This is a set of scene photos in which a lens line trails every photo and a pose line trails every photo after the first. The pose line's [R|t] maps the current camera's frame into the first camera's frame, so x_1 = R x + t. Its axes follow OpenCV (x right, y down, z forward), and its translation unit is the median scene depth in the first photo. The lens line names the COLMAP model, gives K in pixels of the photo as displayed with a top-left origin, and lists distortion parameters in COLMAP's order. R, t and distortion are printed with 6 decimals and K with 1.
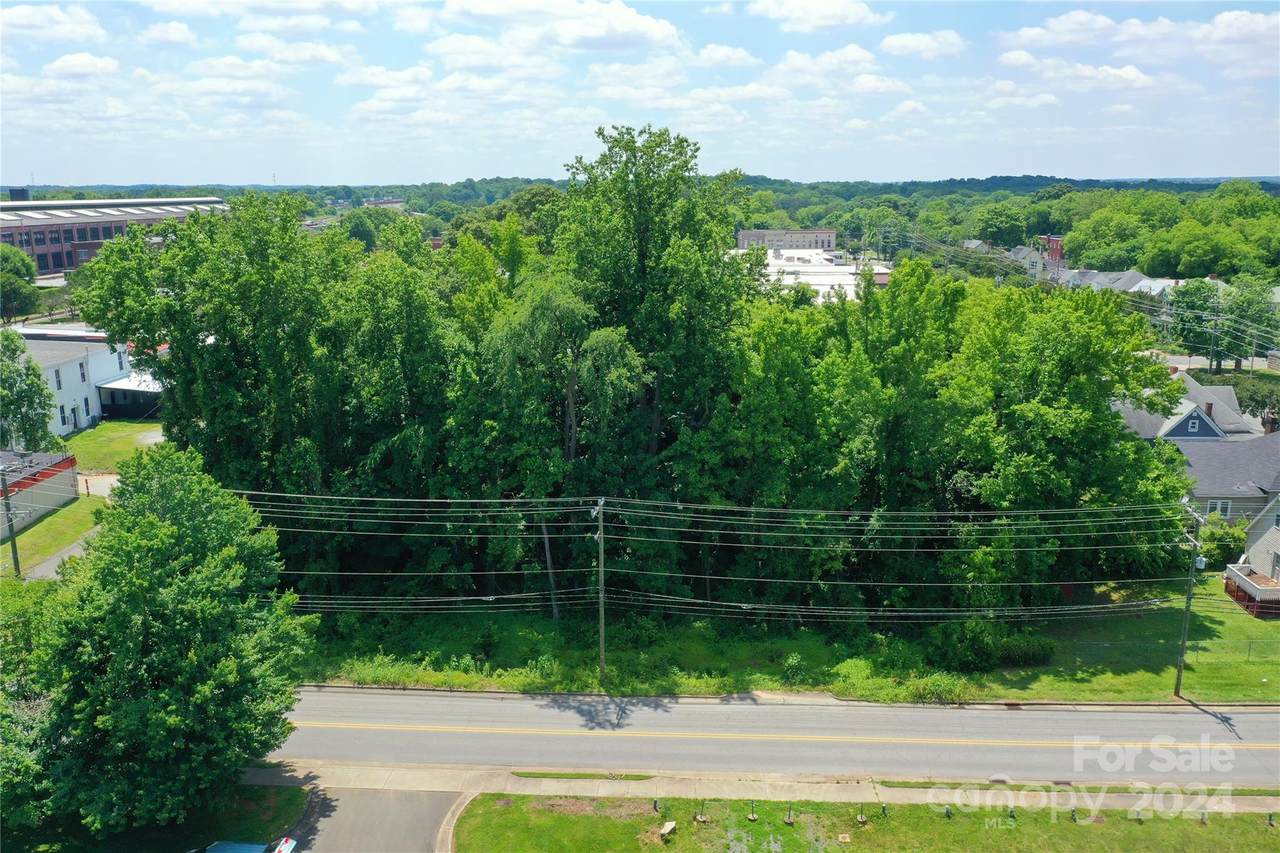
lens RADIAL K [[1020.0, 0, 637.6], [0, 1020.0, 421.6], [0, 0, 1]] dist [0.029938, -0.000006]
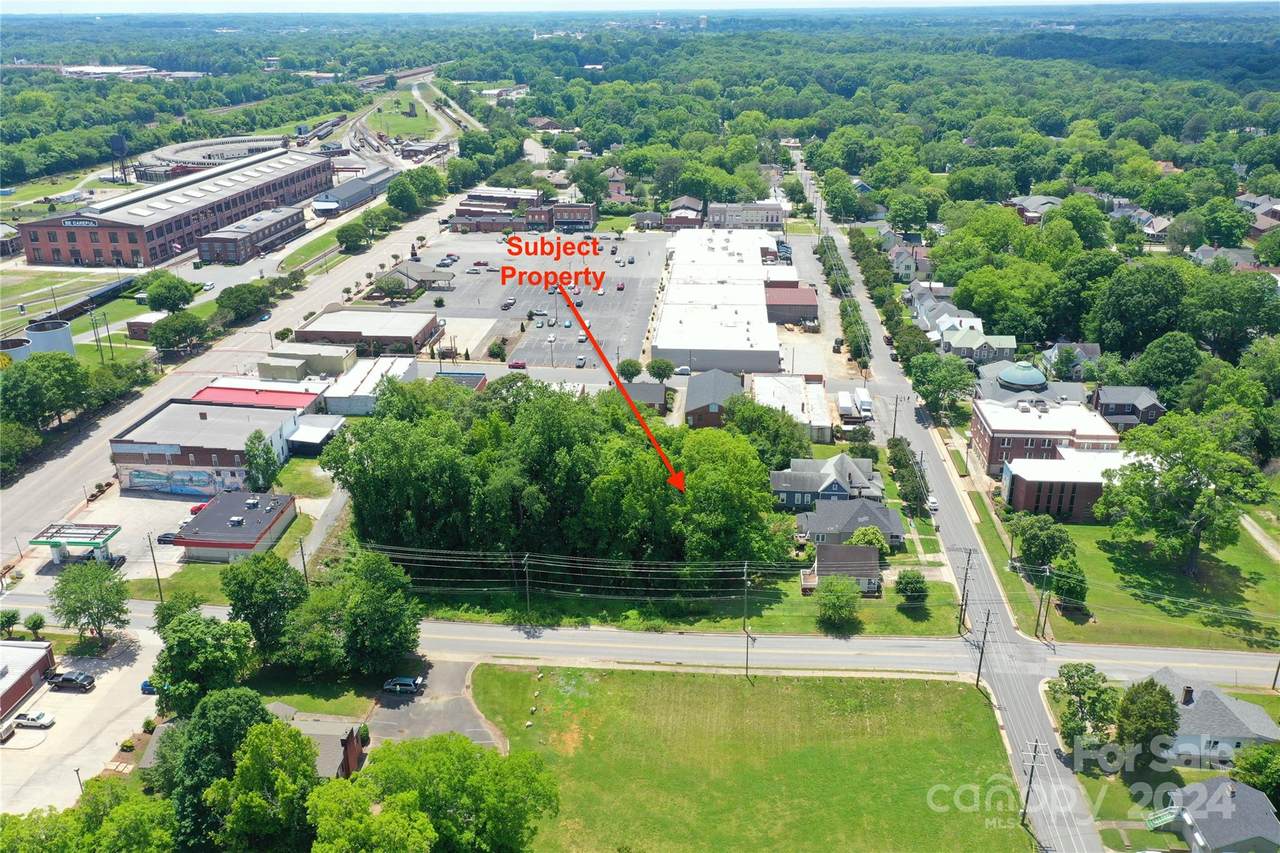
lens RADIAL K [[1020.0, 0, 642.4], [0, 1020.0, 430.0], [0, 0, 1]] dist [0.029938, -0.000006]
pose [[0.999522, 0.015289, -0.026855, 0.319639], [-0.010620, 0.986054, 0.166086, -0.666221], [0.029020, -0.165721, 0.985746, -1.495583]]
